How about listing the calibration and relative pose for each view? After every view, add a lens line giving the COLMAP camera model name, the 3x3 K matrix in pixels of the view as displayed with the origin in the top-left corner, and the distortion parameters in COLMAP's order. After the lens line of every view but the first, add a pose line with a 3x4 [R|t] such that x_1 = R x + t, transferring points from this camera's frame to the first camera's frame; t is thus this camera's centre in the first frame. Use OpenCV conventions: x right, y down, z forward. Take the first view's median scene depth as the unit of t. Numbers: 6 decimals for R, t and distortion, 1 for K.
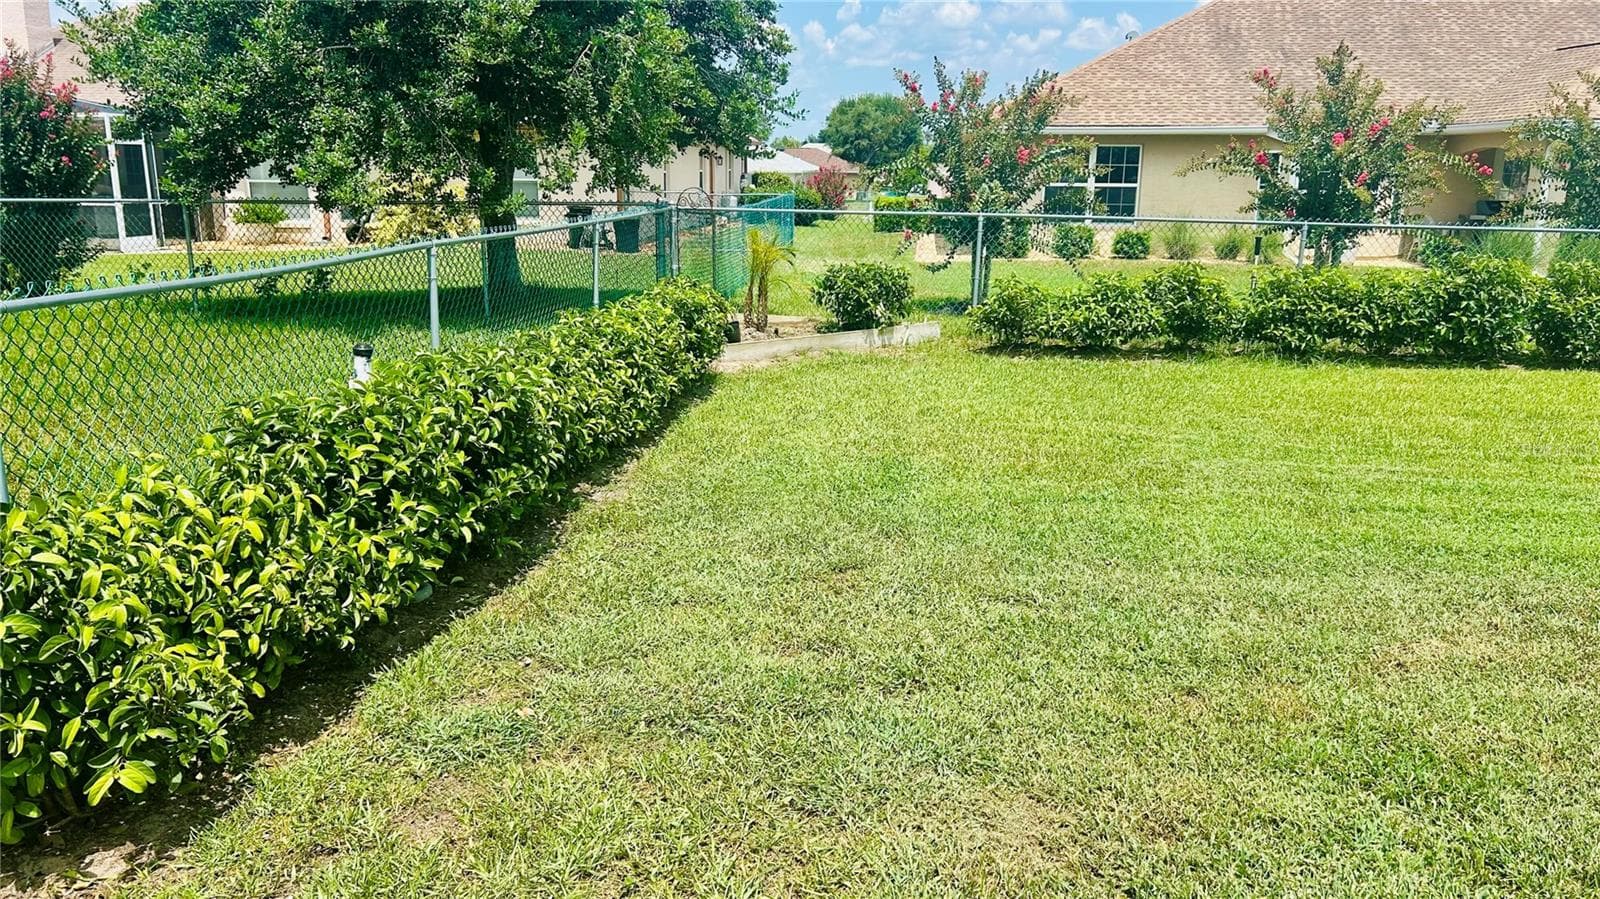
lens RADIAL K [[1262.0, 0, 797.3], [0, 1262.0, 471.9], [0, 0, 1]] dist [0.022035, 0.002185]
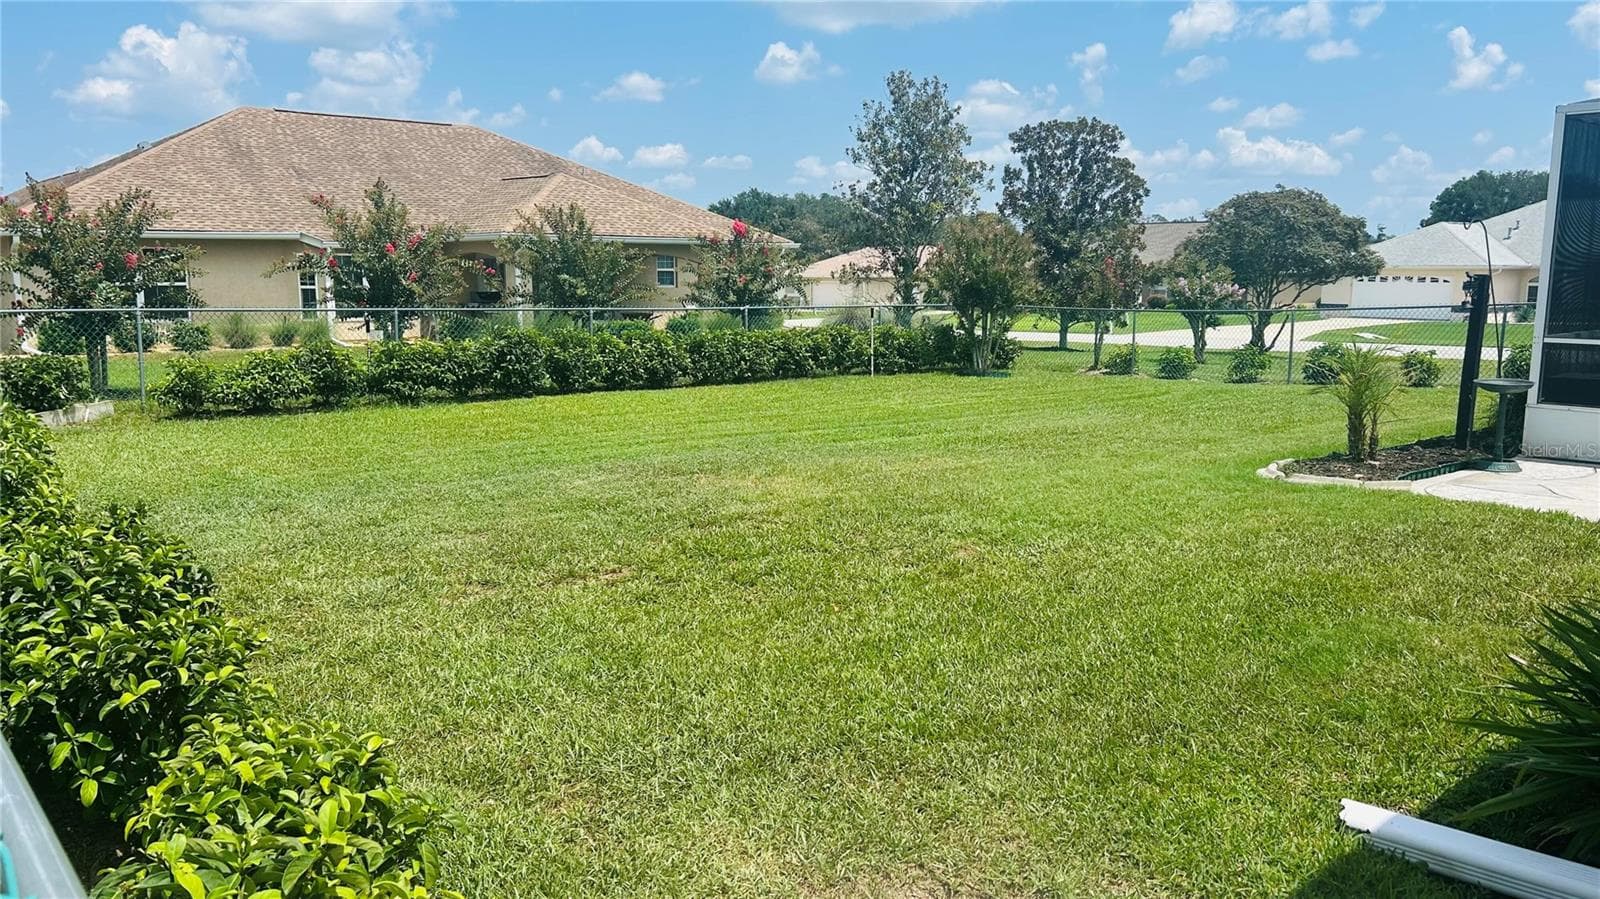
lens RADIAL K [[1262.0, 0, 797.3], [0, 1262.0, 471.9], [0, 0, 1]] dist [0.022035, 0.002185]
pose [[0.723837, -0.120487, 0.679369, -0.249637], [0.169367, 0.985537, -0.005667, 0.064696], [-0.668861, 0.119165, 0.733775, -0.304805]]
